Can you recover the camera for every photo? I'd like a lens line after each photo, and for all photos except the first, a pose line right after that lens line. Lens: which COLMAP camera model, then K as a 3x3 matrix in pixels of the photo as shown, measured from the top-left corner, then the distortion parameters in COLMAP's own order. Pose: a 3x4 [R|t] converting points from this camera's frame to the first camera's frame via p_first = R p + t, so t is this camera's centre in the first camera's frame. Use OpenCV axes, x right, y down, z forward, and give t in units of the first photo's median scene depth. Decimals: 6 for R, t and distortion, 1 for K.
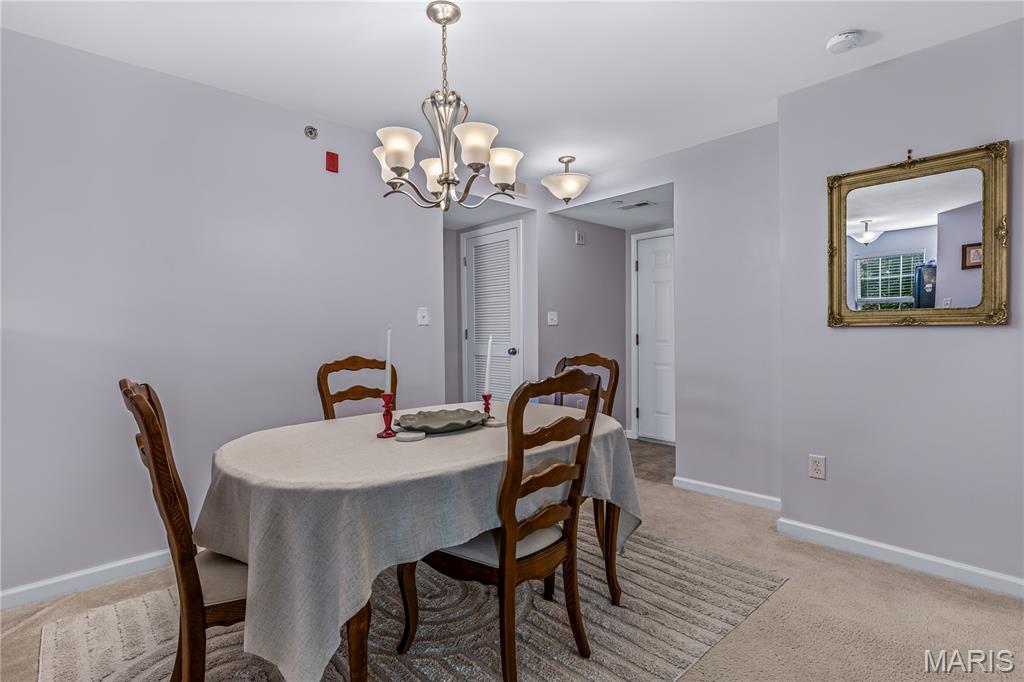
lens RADIAL K [[496.2, 0, 495.5], [0, 496.2, 339.7], [0, 0, 1]] dist [-0.001519, -0.000309]
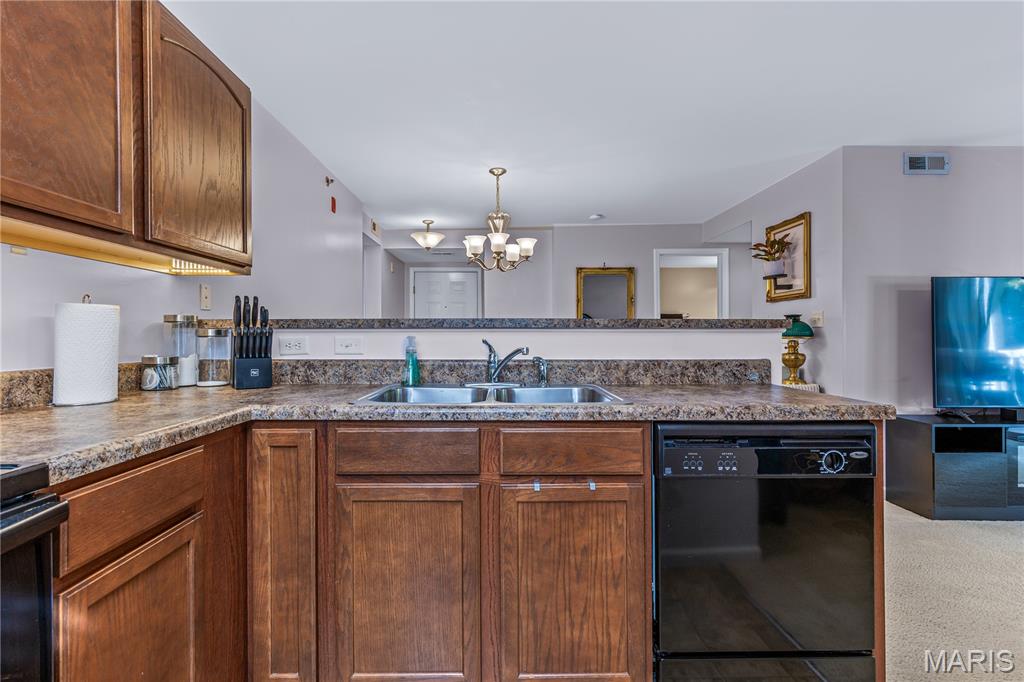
lens RADIAL K [[522.8, 0, 512.0], [0, 522.8, 341.0], [0, 0, 1]] dist [0.003241, 0.000522]
pose [[0.663118, 0.005574, 0.748494, -0.863576], [0.005310, 0.999912, -0.012151, 0.014373], [-0.748496, 0.012032, 0.663031, -0.216938]]
